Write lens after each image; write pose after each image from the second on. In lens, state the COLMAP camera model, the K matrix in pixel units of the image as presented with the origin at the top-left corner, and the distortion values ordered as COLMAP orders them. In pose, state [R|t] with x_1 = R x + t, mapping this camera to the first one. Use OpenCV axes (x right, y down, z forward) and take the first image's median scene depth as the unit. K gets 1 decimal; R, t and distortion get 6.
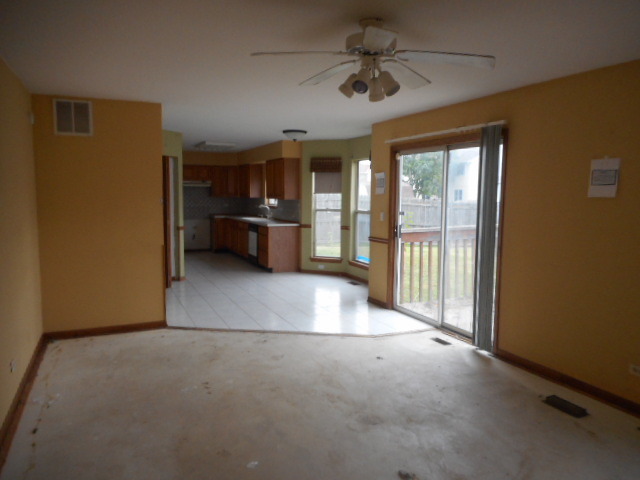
lens RADIAL K [[480.9, 0, 320.0], [0, 480.9, 240.0], [0, 0, 1]] dist [-0.010331, 0.007292]
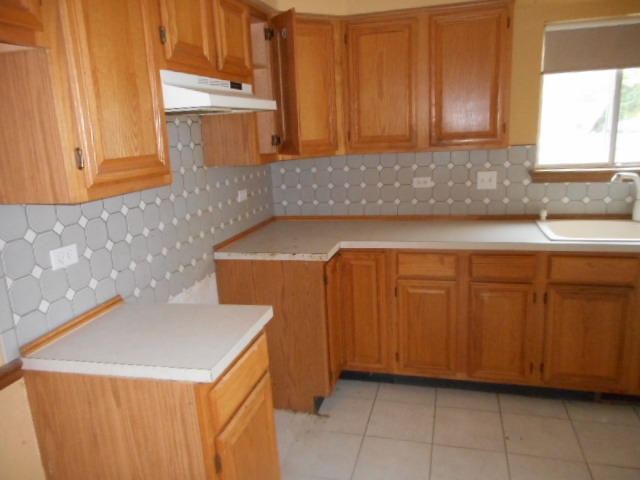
lens RADIAL K [[480.9, 0, 320.0], [0, 480.9, 240.0], [0, 0, 1]] dist [-0.010331, 0.007292]
pose [[0.632874, -0.215767, 0.743582, -0.484758], [0.131318, 0.976384, 0.171552, -0.118821], [-0.763037, -0.010925, 0.646263, 1.121738]]
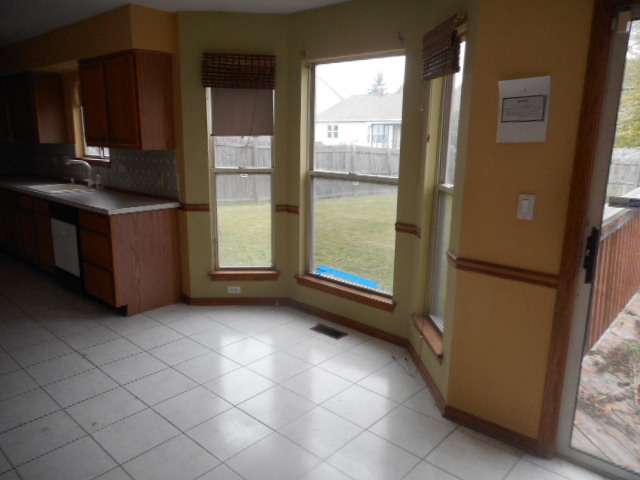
lens RADIAL K [[480.9, 0, 320.0], [0, 480.9, 240.0], [0, 0, 1]] dist [-0.010331, 0.007292]
pose [[0.915902, -0.086818, 0.391901, -0.103993], [0.036929, 0.990414, 0.133102, -0.055045], [-0.399700, -0.107436, 0.910328, 0.526939]]
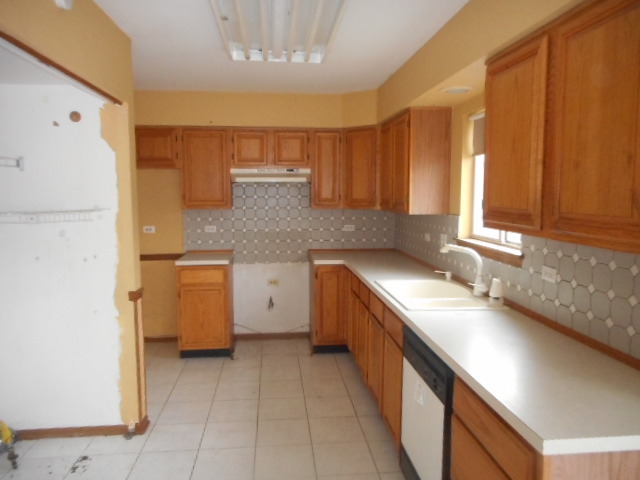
lens RADIAL K [[480.9, 0, 320.0], [0, 480.9, 240.0], [0, 0, 1]] dist [-0.010331, 0.007292]
pose [[0.949875, 0.022047, -0.311851, -0.125676], [-0.021306, 0.999756, 0.005784, -0.087788], [0.311902, 0.001150, 0.950113, 0.831826]]
